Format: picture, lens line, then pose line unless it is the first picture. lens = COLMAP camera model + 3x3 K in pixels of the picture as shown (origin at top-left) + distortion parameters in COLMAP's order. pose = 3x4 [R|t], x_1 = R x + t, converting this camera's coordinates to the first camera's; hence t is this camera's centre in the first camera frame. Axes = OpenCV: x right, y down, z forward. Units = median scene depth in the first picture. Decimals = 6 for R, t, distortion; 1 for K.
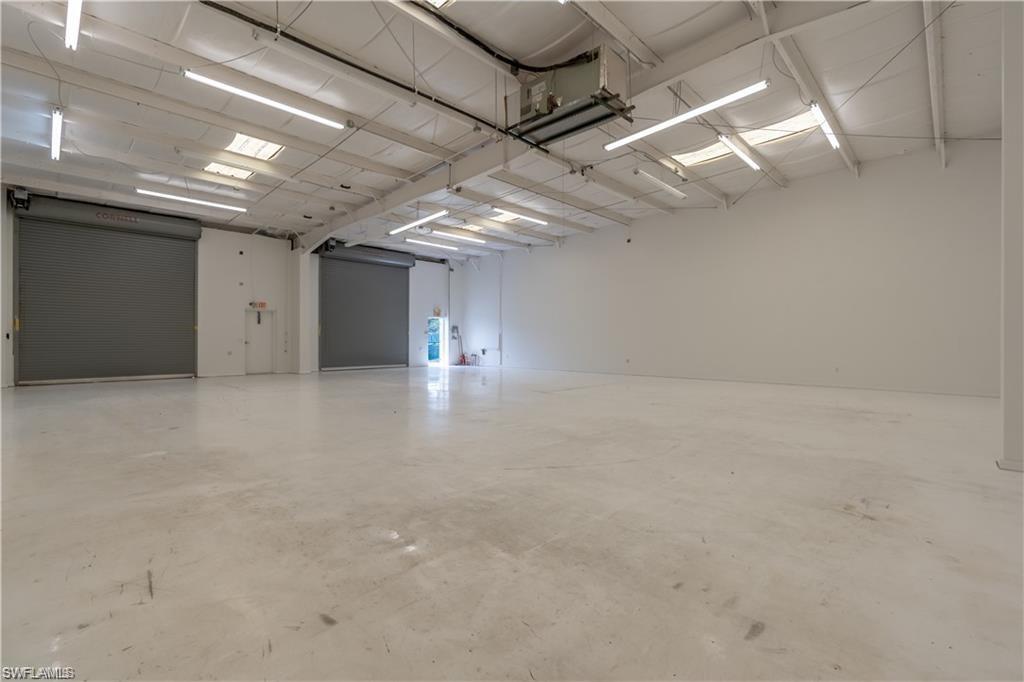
lens RADIAL K [[463.1, 0, 512.0], [0, 463.1, 341.0], [0, 0, 1]] dist [-0.002435, -0.000048]
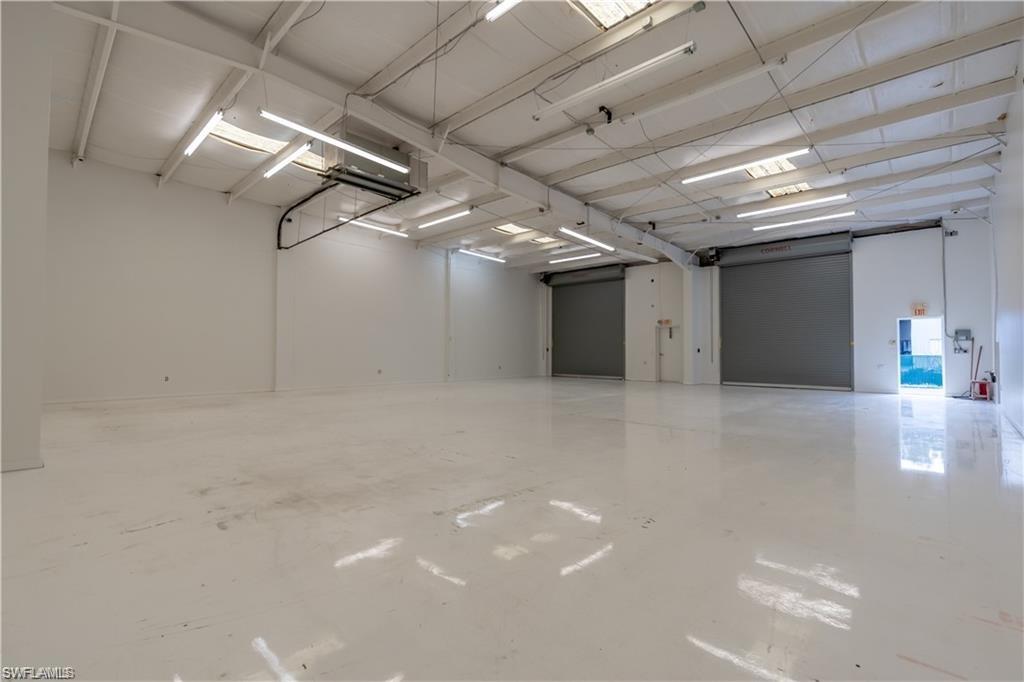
lens RADIAL K [[463.1, 0, 512.0], [0, 463.1, 341.0], [0, 0, 1]] dist [-0.002435, -0.000048]
pose [[0.003340, -0.022373, -0.999744, 0.608977], [-0.008828, 0.999710, -0.022402, -0.000928], [0.999955, 0.008901, 0.003141, 0.601376]]
